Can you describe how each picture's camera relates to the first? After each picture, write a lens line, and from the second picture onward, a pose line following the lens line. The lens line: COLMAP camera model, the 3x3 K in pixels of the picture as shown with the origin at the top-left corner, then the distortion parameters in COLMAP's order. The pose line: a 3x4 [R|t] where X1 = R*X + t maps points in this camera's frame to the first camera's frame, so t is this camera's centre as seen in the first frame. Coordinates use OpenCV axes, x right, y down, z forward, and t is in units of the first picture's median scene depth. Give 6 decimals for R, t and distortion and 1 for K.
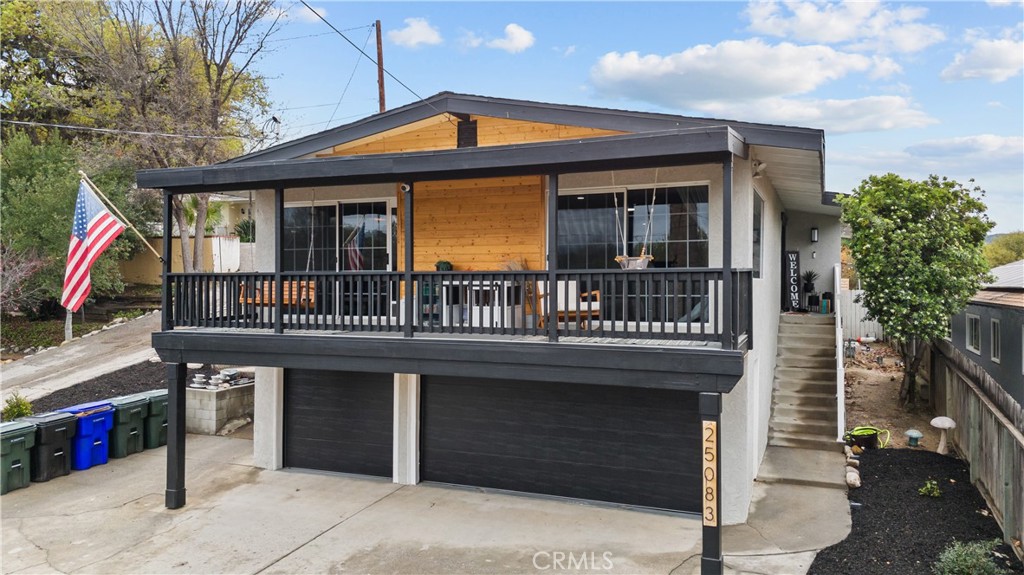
lens RADIAL K [[725.3, 0, 512.3], [0, 725.3, 318.7], [0, 0, 1]] dist [0.029783, -0.000173]
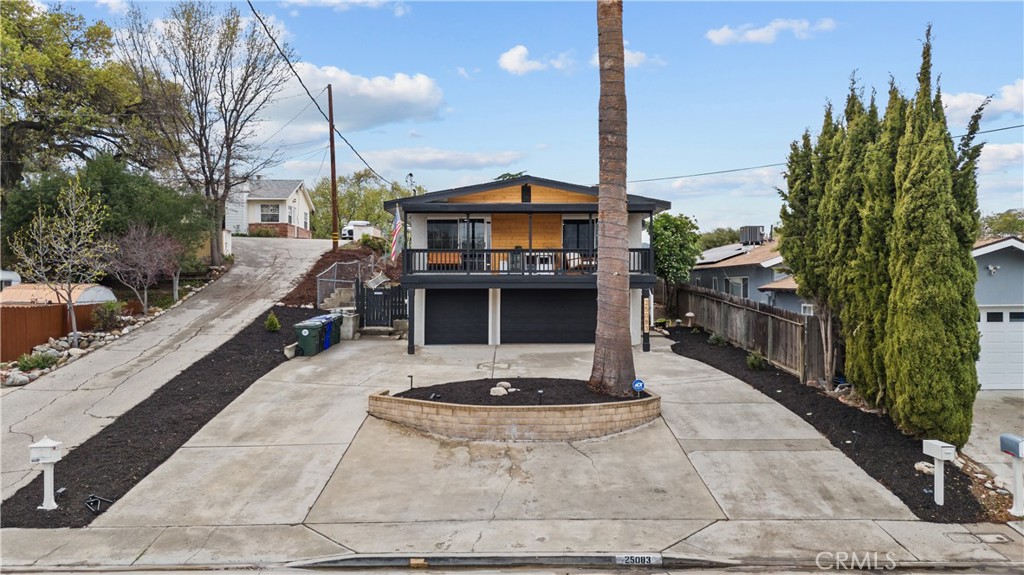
lens RADIAL K [[725.3, 0, 512.3], [0, 725.3, 318.7], [0, 0, 1]] dist [0.029783, -0.000173]
pose [[0.928784, -0.021376, 0.370005, -1.046106], [0.020891, 0.999768, 0.005318, 0.152303], [-0.370033, 0.002791, 0.929014, -1.263732]]
